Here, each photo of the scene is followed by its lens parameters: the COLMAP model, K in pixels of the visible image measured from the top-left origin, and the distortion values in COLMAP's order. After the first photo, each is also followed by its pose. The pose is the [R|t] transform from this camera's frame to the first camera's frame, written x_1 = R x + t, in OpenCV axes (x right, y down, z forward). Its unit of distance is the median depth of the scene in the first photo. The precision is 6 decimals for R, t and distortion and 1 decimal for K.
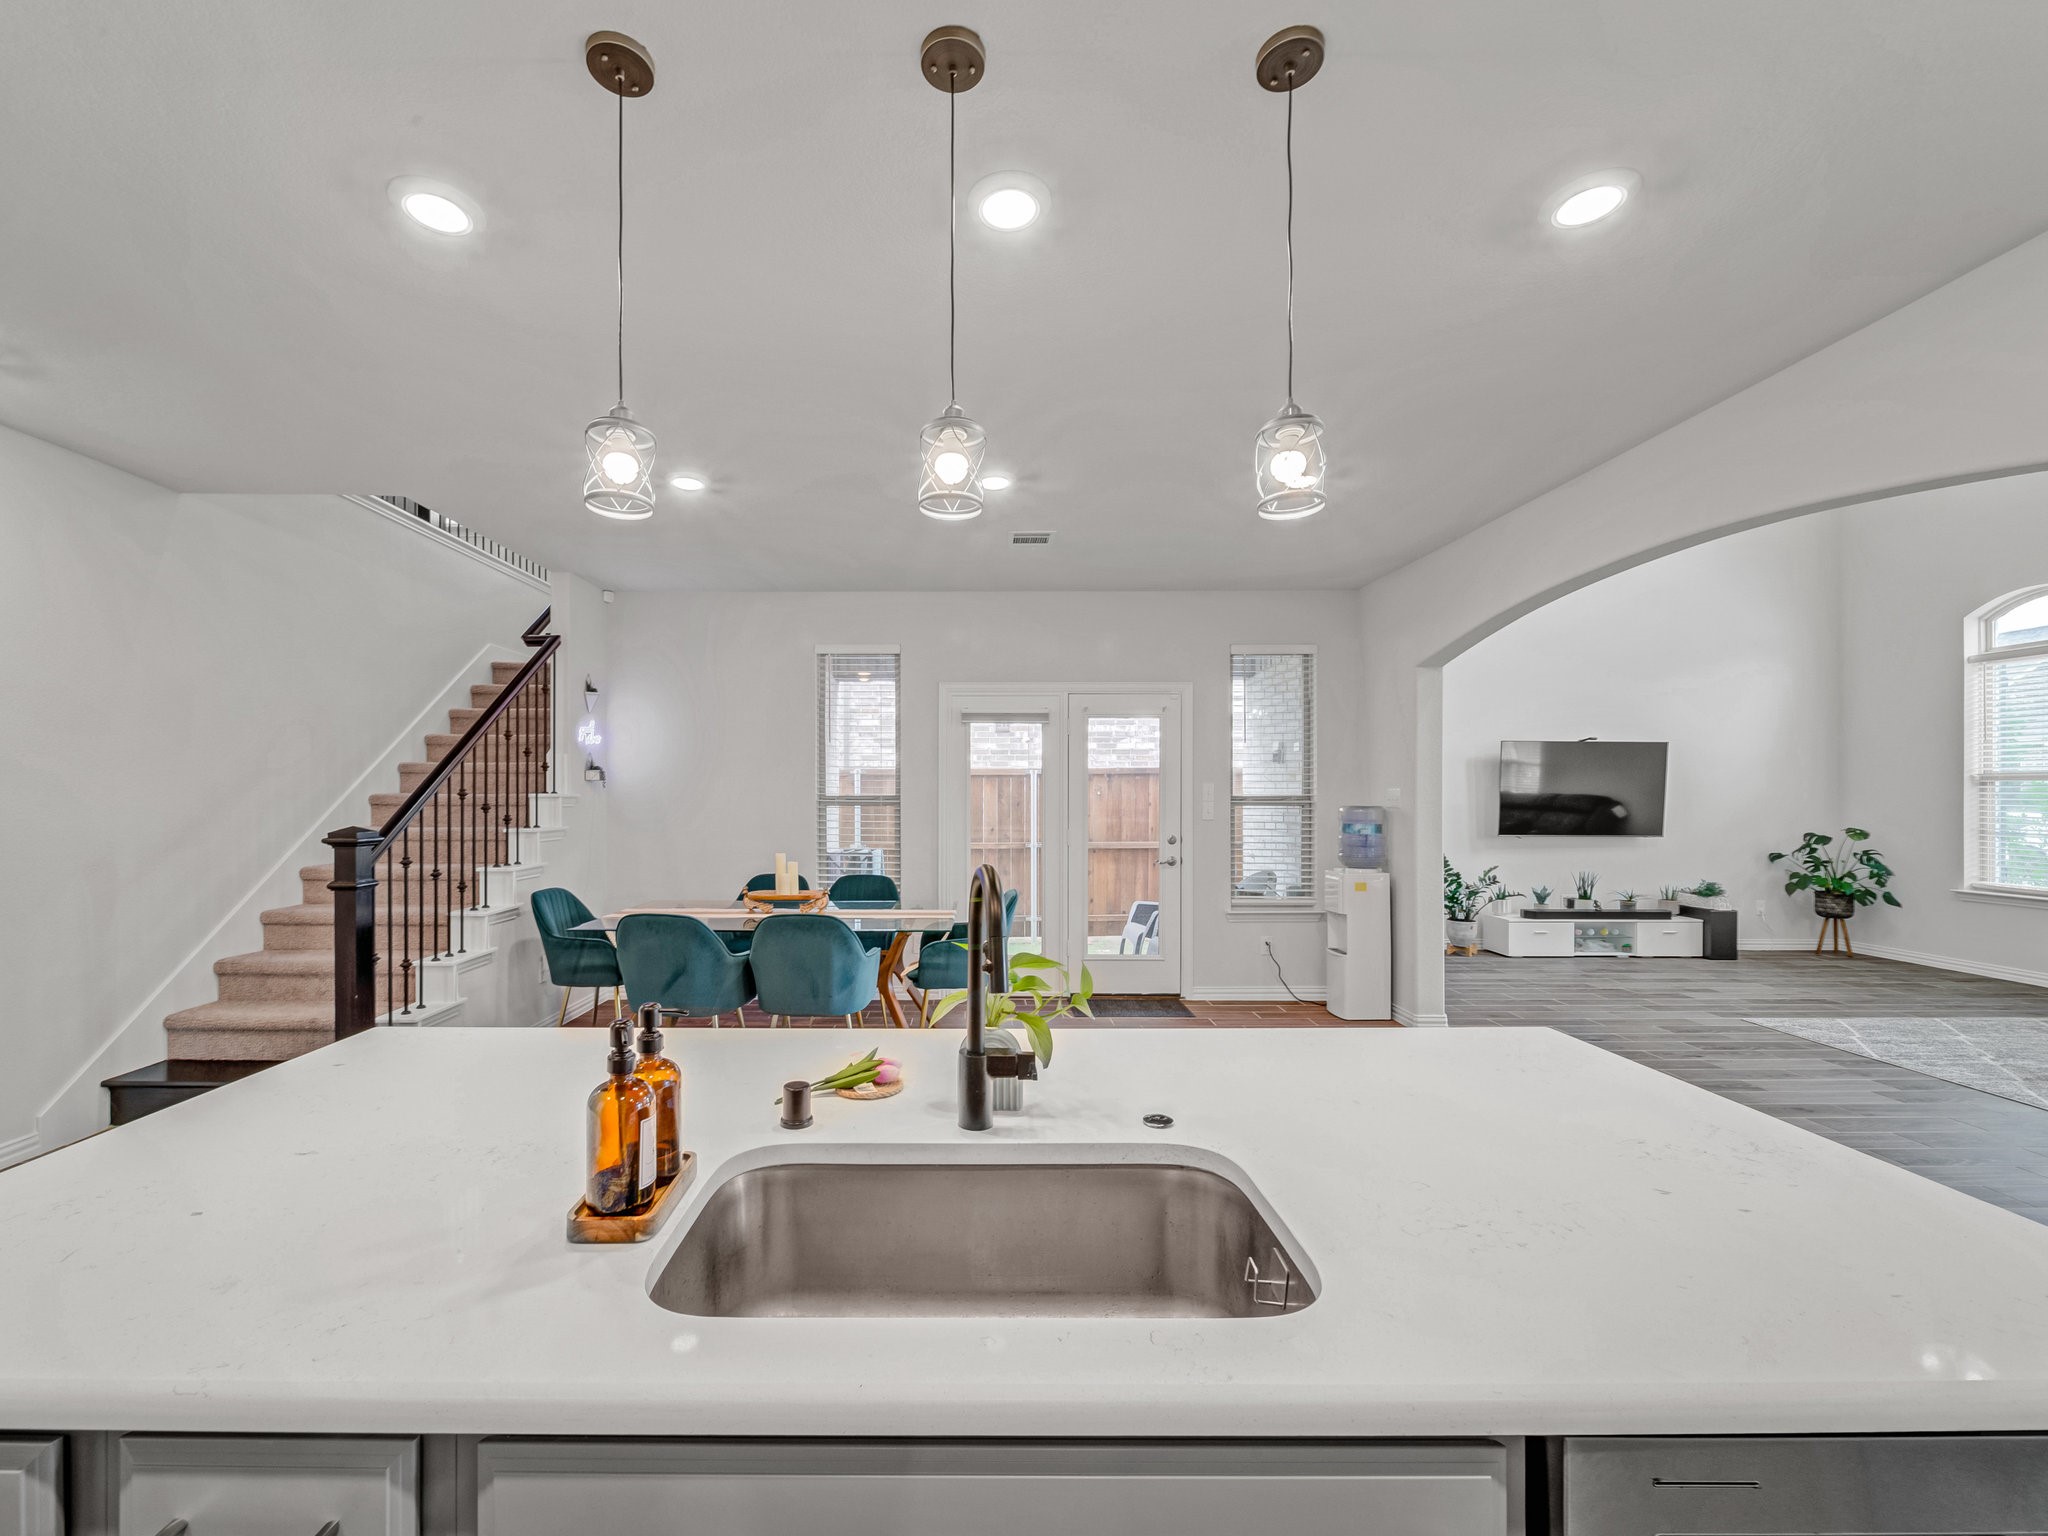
lens RADIAL K [[829.3, 0, 975.4], [0, 829.3, 783.7], [0, 0, 1]] dist [-0.007236, -0.000293]
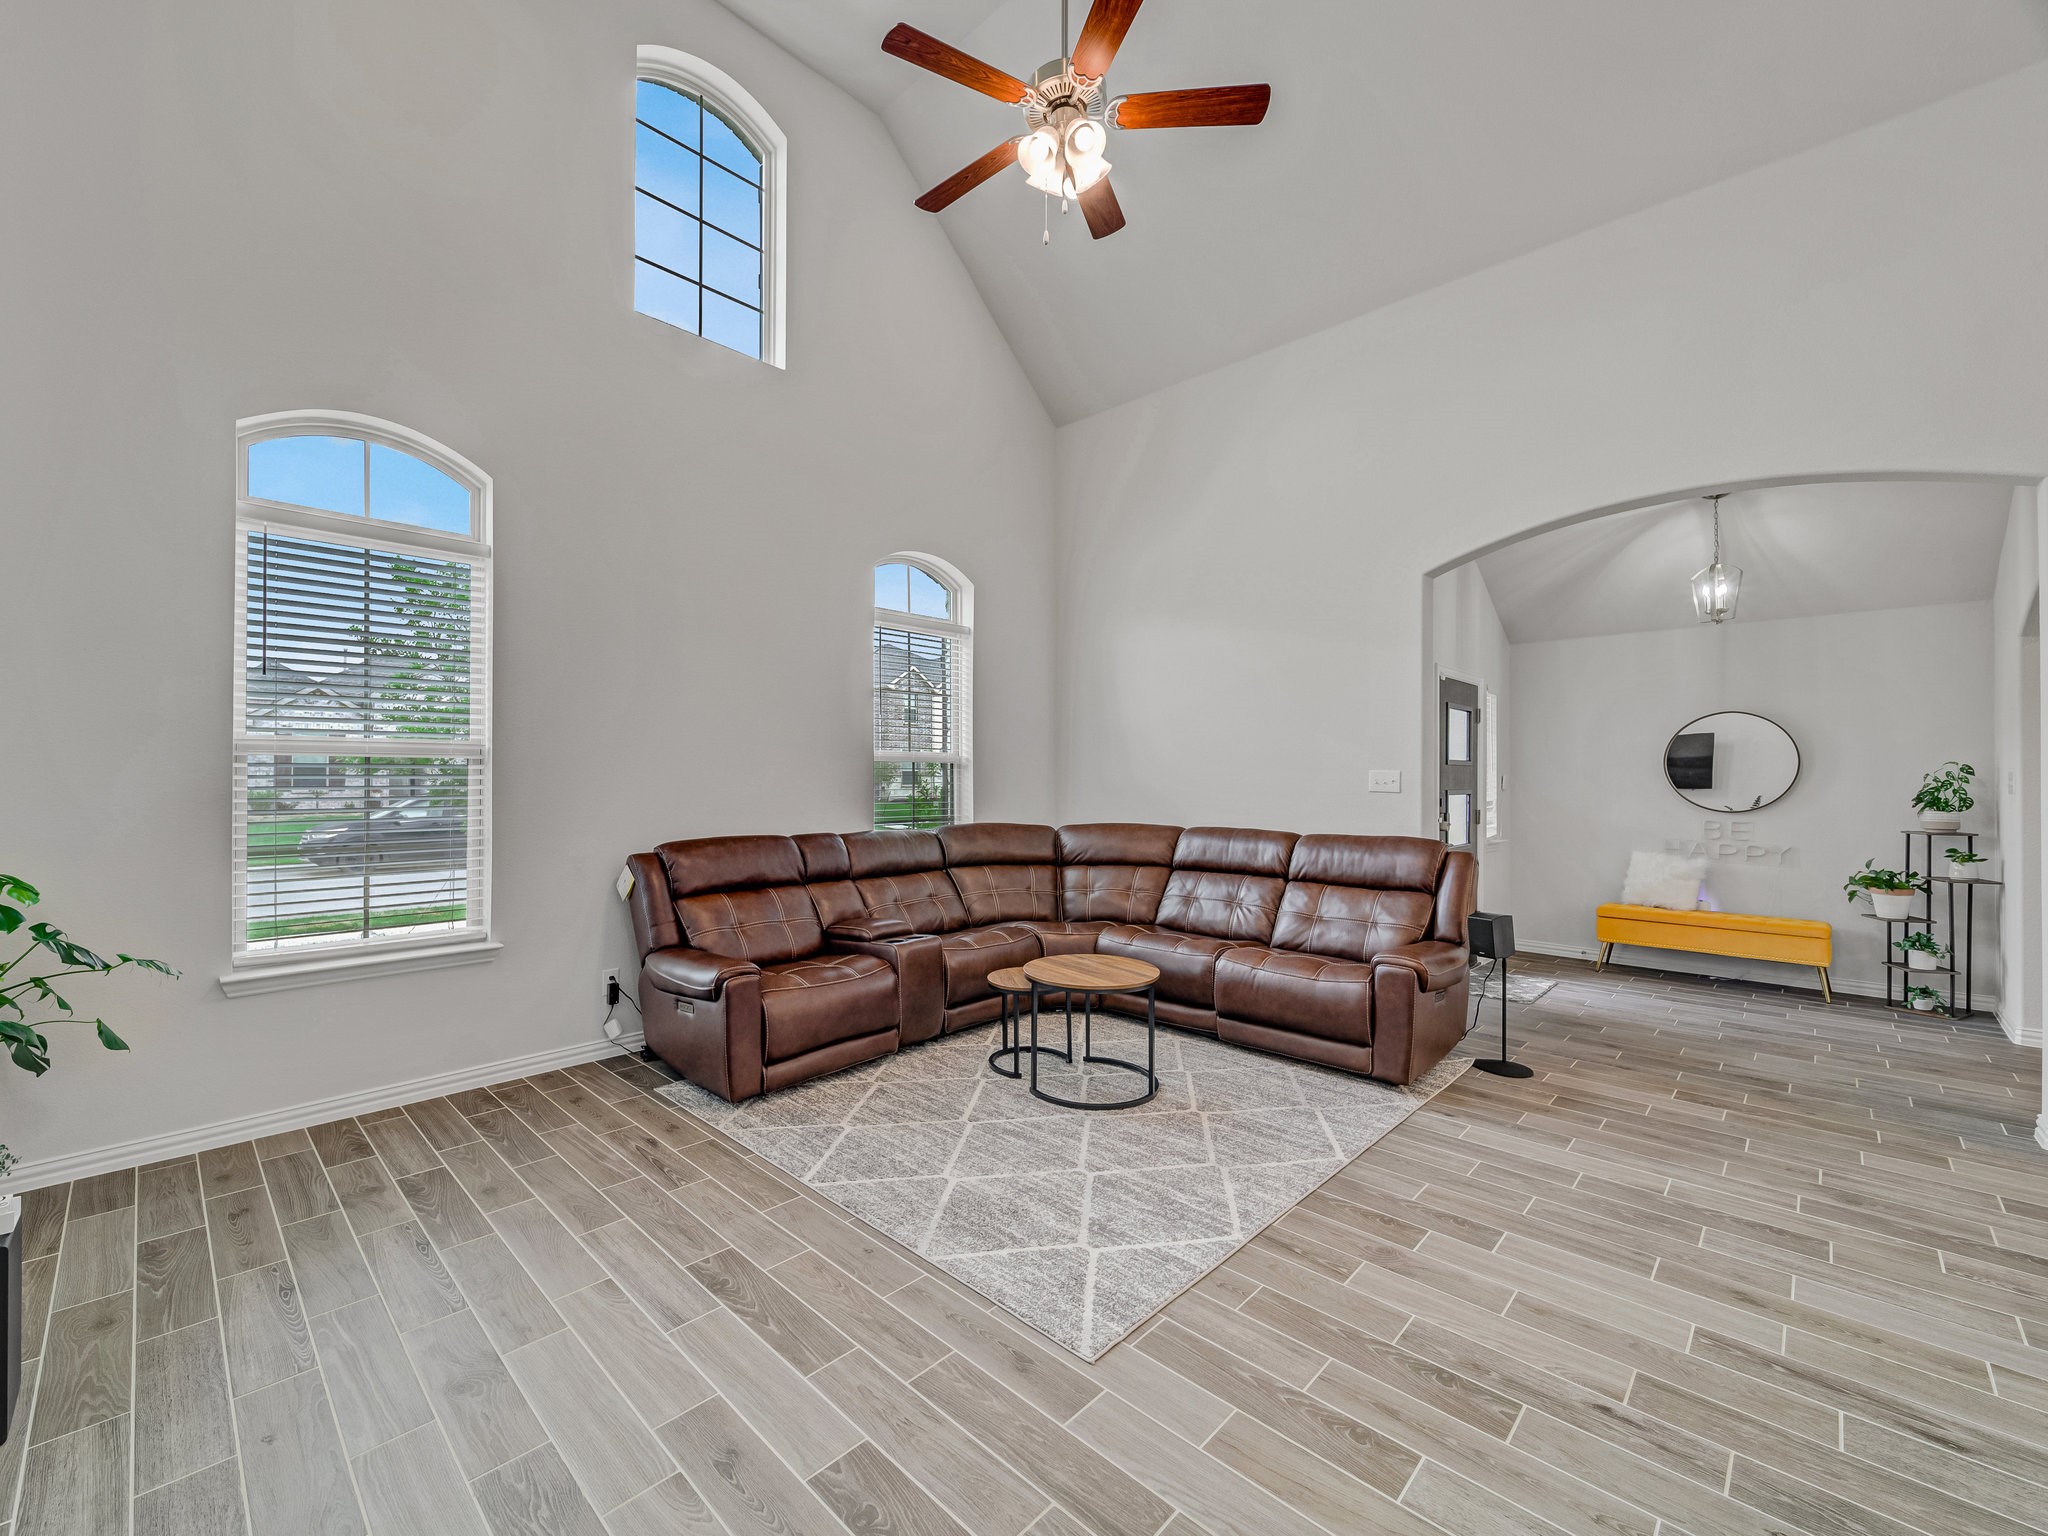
lens RADIAL K [[850.6, 0, 954.8], [0, 850.6, 768.7], [0, 0, 1]] dist [-0.001303, -0.000739]
pose [[-0.701243, 0.001818, 0.712920, 0.497560], [-0.011482, 0.999838, -0.013844, 0.009038], [-0.712830, -0.017894, -0.701109, 0.959900]]
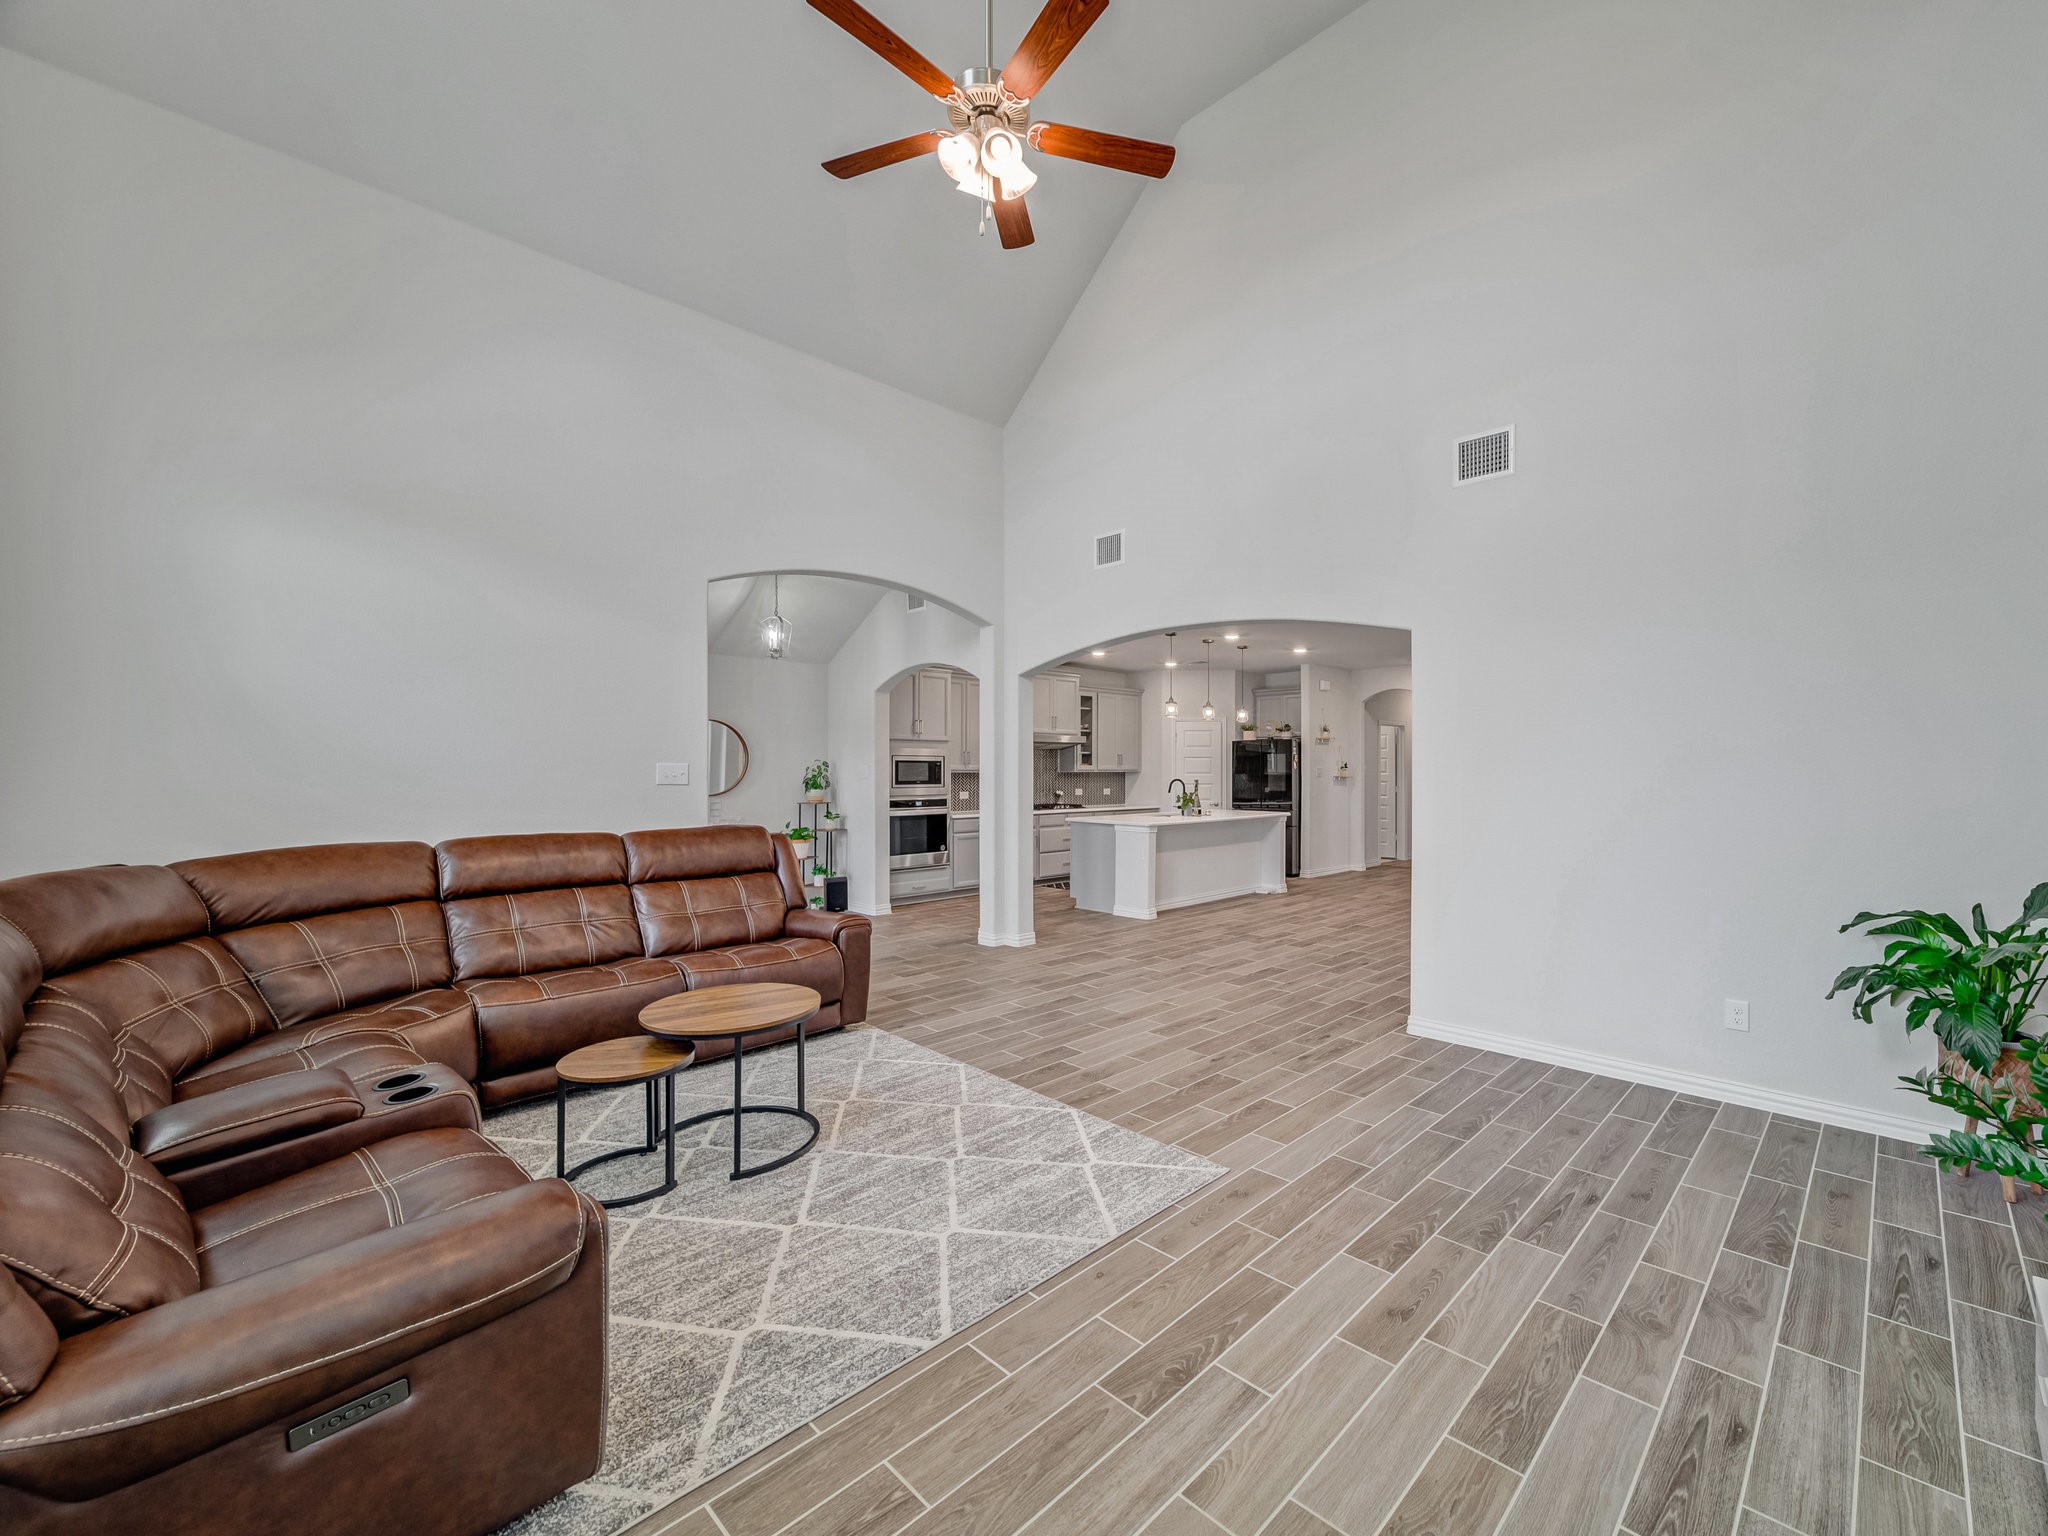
lens RADIAL K [[842.8, 0, 1124.8], [0, 842.8, 769.1], [0, 0, 1]] dist [-0.001393, -0.000316]
pose [[-0.663360, -0.002476, -0.748296, 1.018795], [0.006892, 0.999932, -0.009417, 0.010984], [0.748269, -0.011404, -0.663298, 0.961348]]
